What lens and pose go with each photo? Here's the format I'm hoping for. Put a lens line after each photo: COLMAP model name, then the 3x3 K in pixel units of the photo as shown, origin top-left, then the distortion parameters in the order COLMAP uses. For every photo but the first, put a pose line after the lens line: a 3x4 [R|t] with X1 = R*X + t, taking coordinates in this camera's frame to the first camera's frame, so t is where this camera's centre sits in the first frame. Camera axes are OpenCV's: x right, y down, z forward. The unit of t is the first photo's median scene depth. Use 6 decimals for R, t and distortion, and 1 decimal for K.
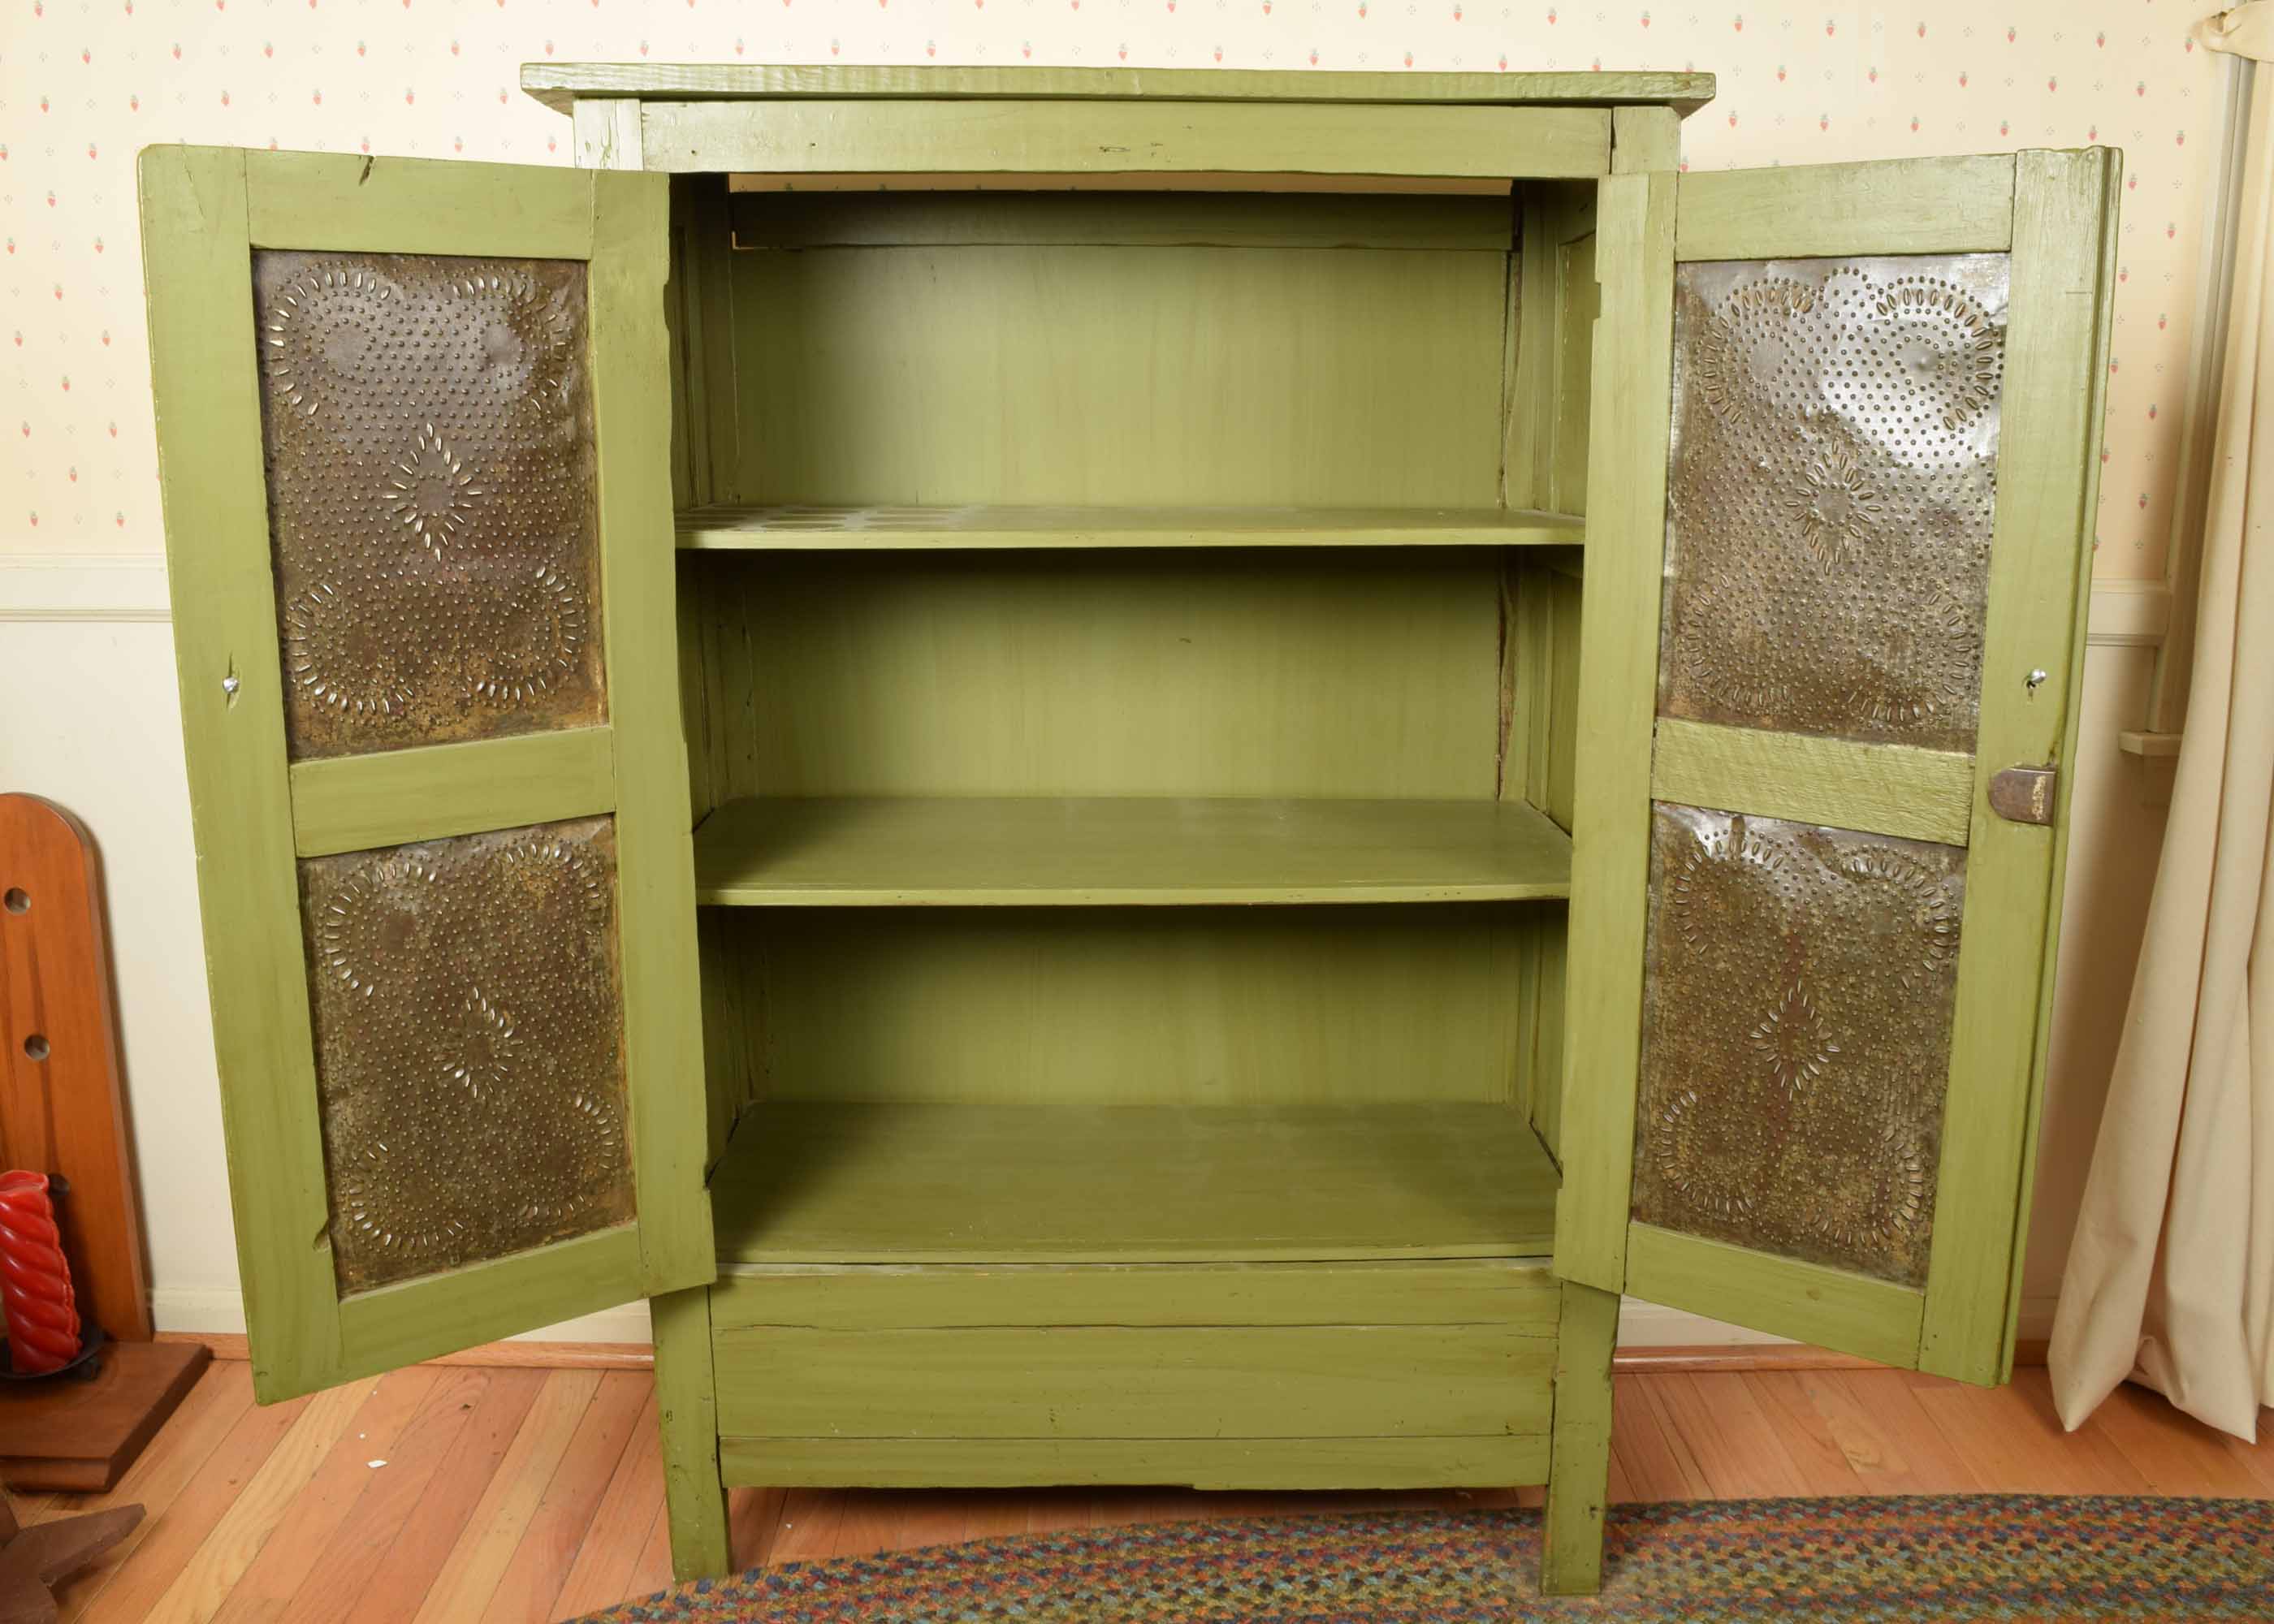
lens RADIAL K [[1890.4, 0, 1163.8], [0, 1890.4, 802.6], [0, 0, 1]] dist [-0.090801, 0.008292]
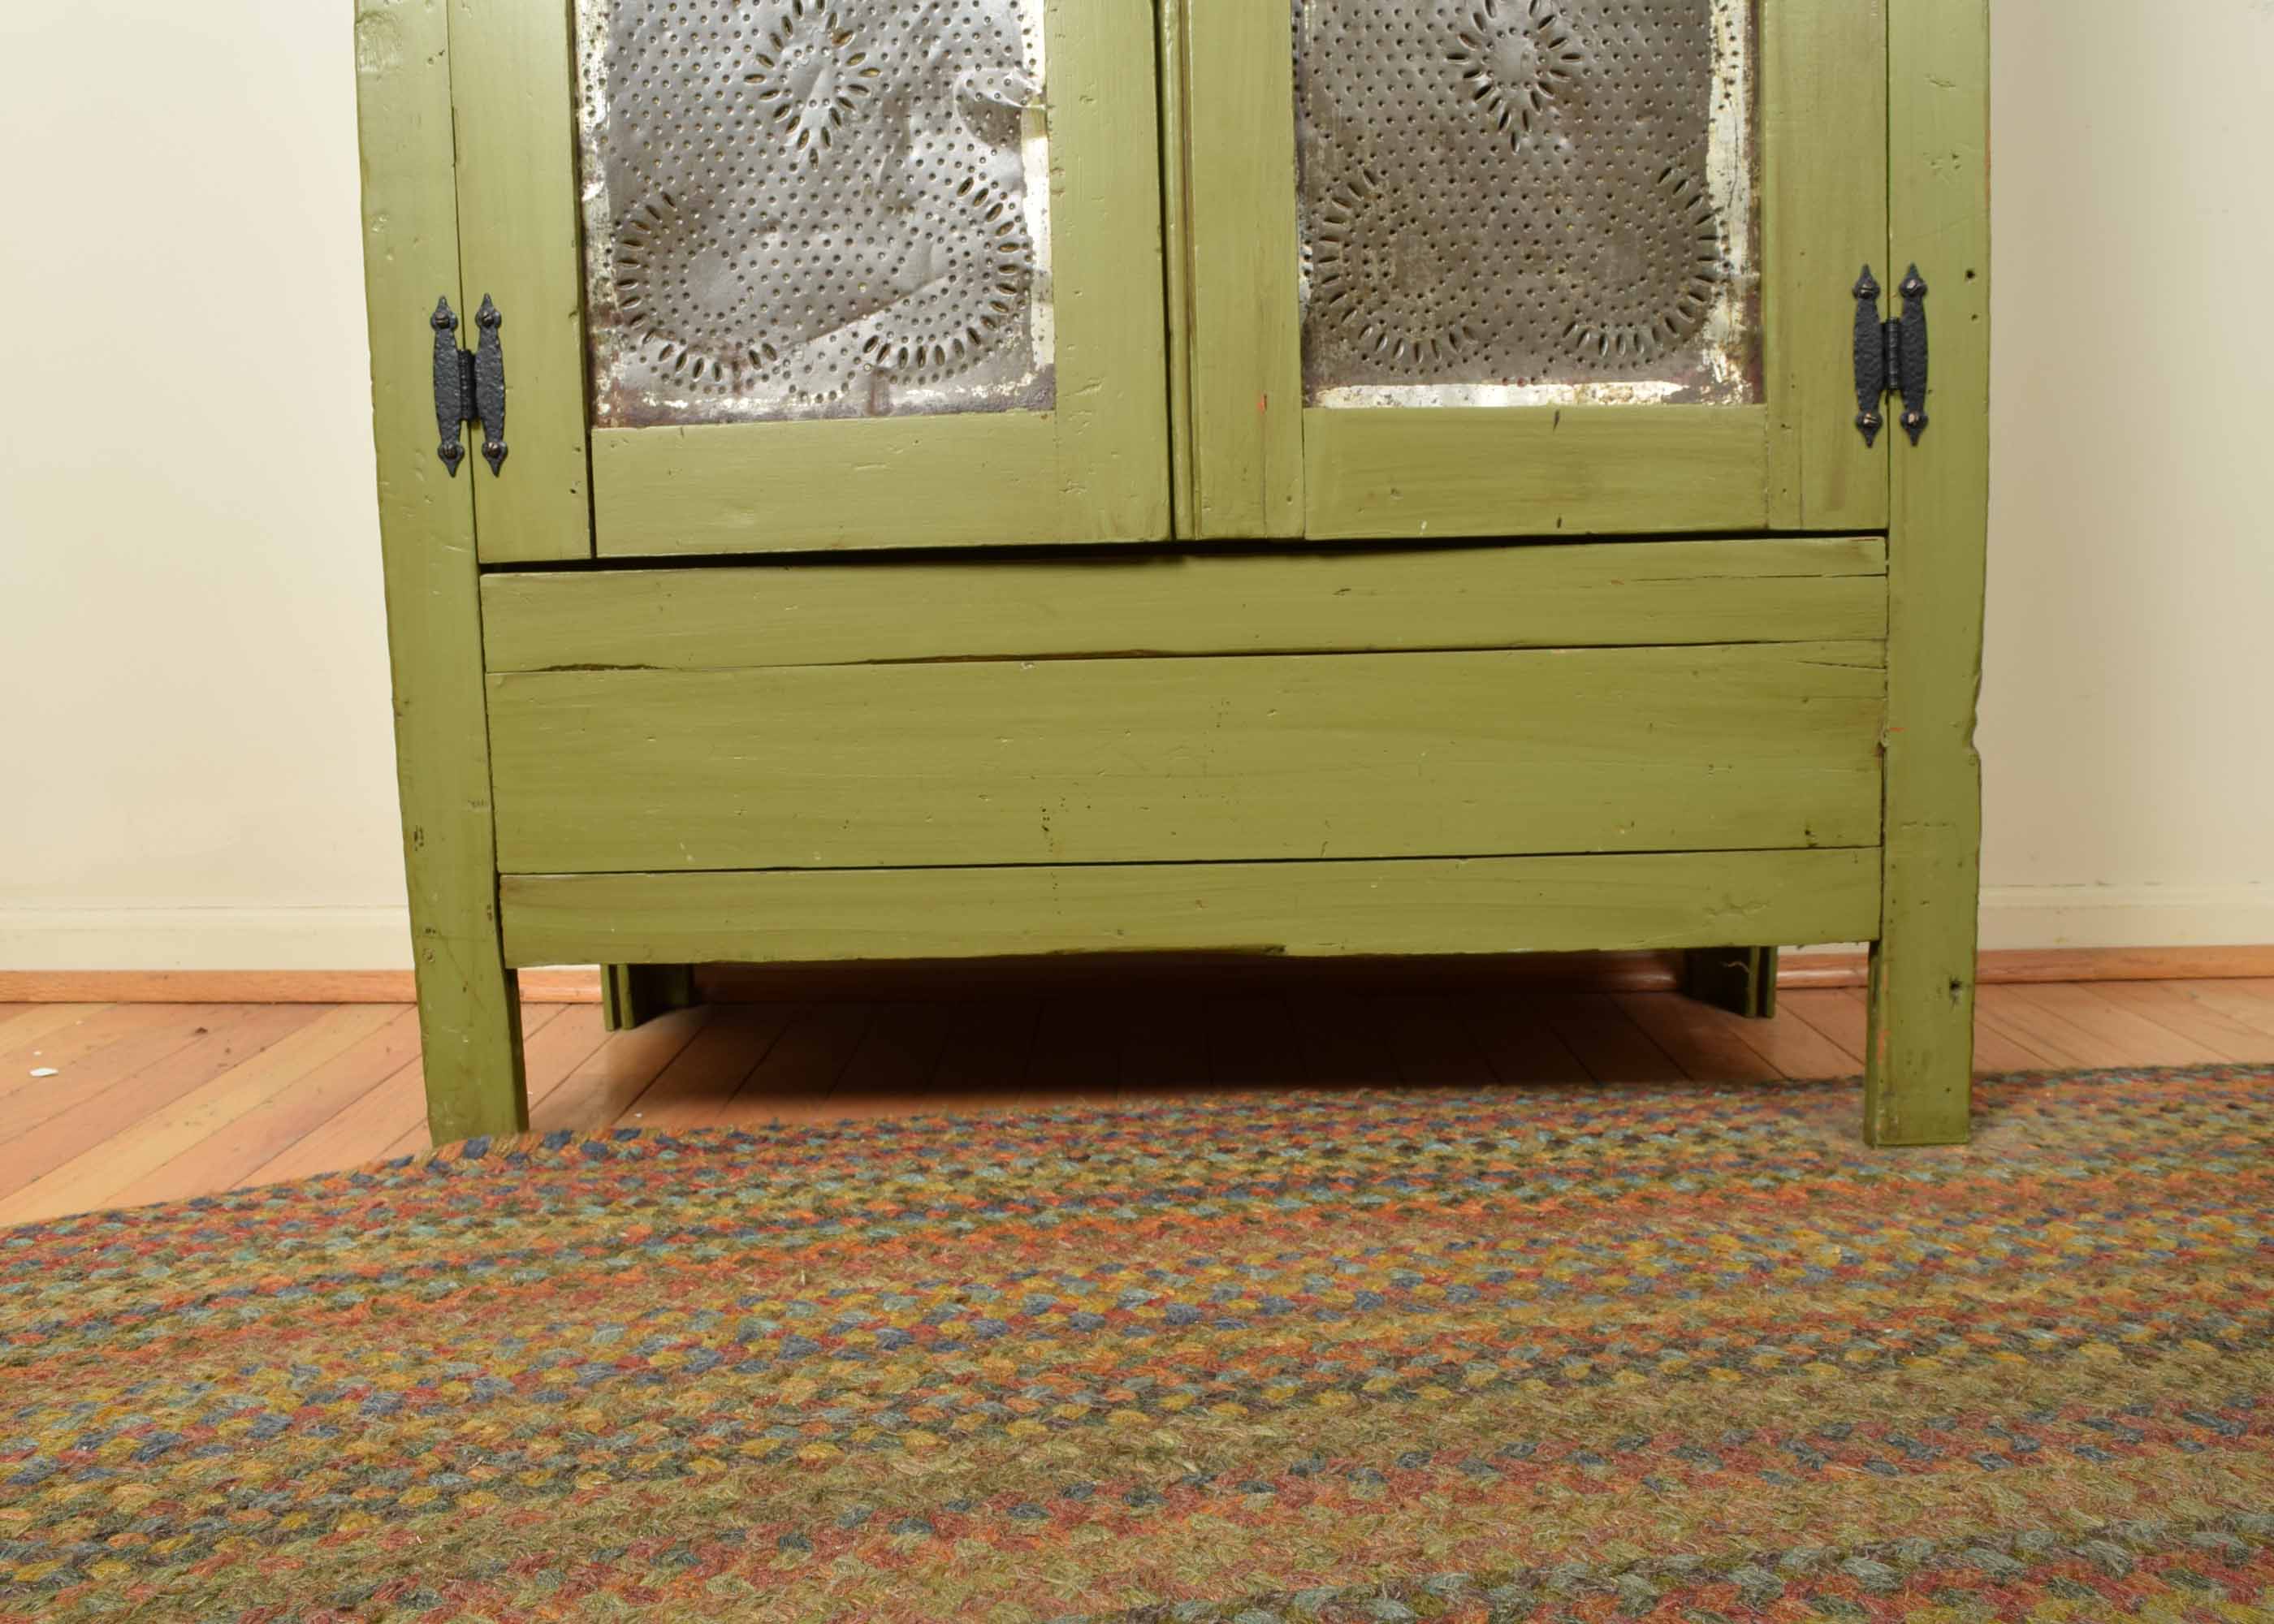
lens RADIAL K [[1900.5, 0, 1127.3], [0, 1900.5, 806.7], [0, 0, 1]] dist [-0.099271, 0.022732]
pose [[0.999108, -0.022272, -0.035865, -0.010753], [0.018952, 0.995728, -0.090369, 0.351337], [0.037724, 0.089609, 0.995262, 0.367383]]
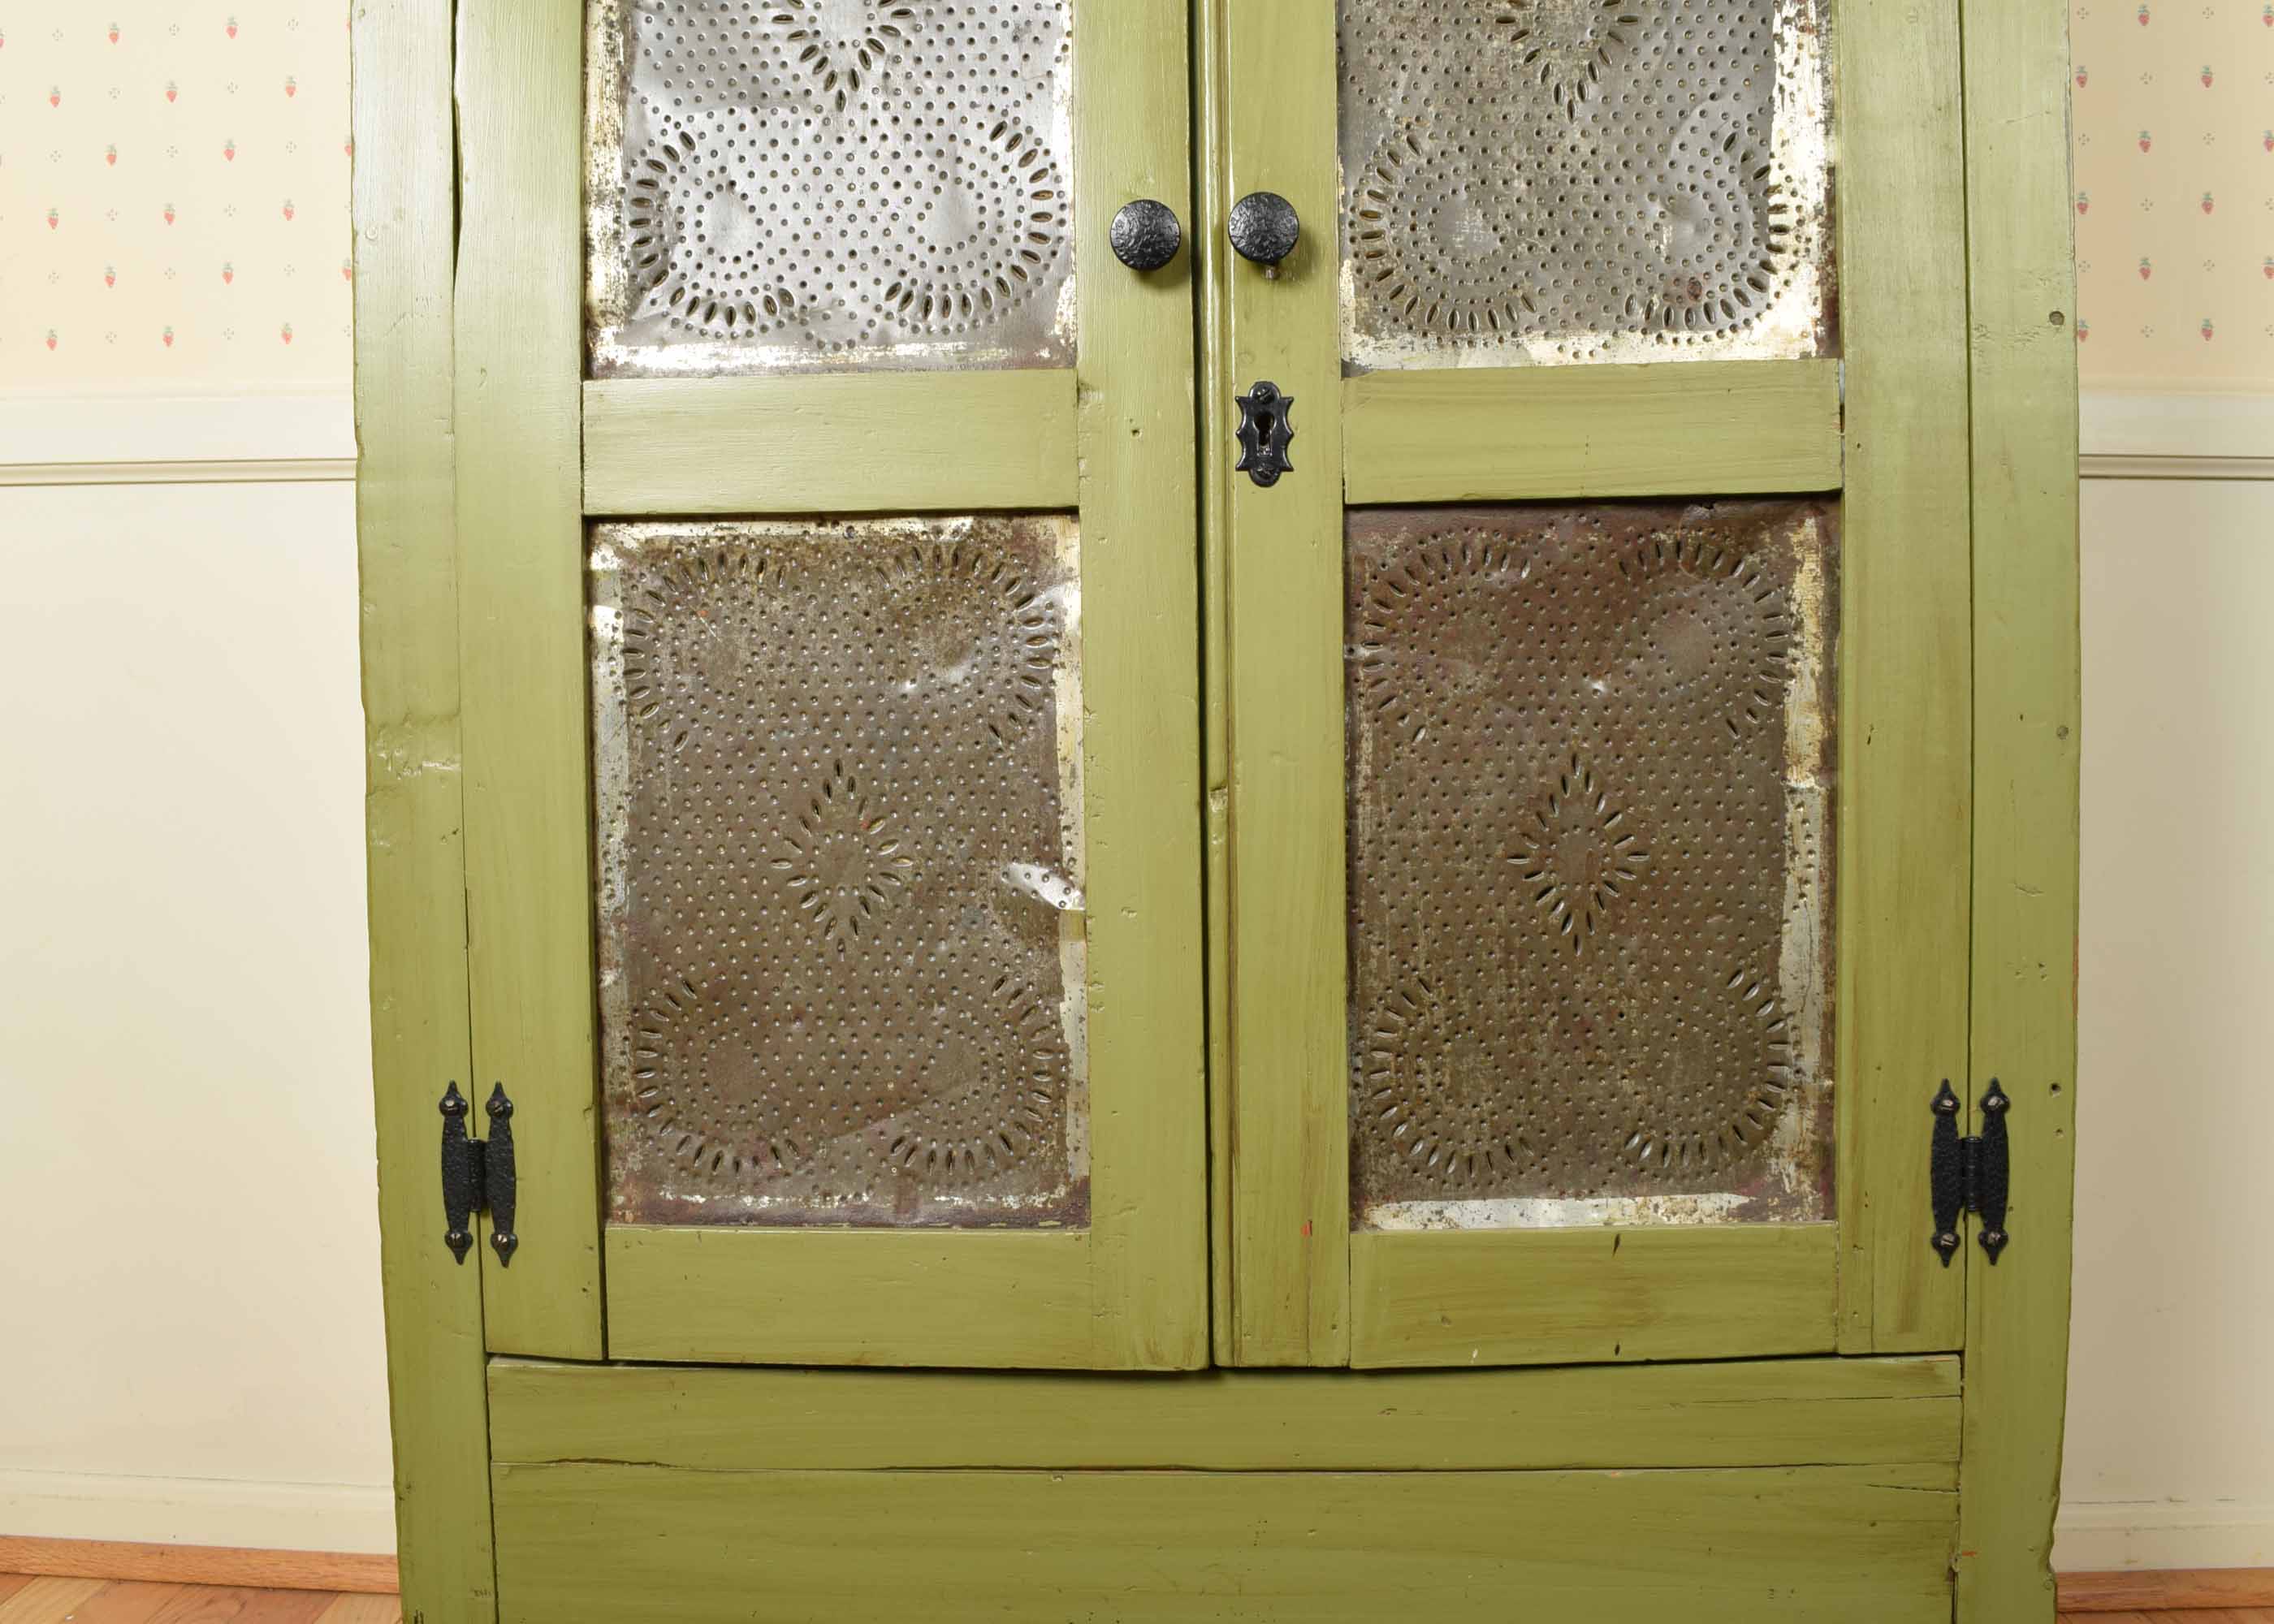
lens RADIAL K [[1900.5, 0, 1127.3], [0, 1900.5, 806.7], [0, 0, 1]] dist [-0.099271, 0.022732]
pose [[0.998718, -0.009182, -0.049784, -0.011330], [0.000504, 0.985168, -0.171590, 0.163650], [0.050621, 0.171345, 0.983910, 0.368613]]
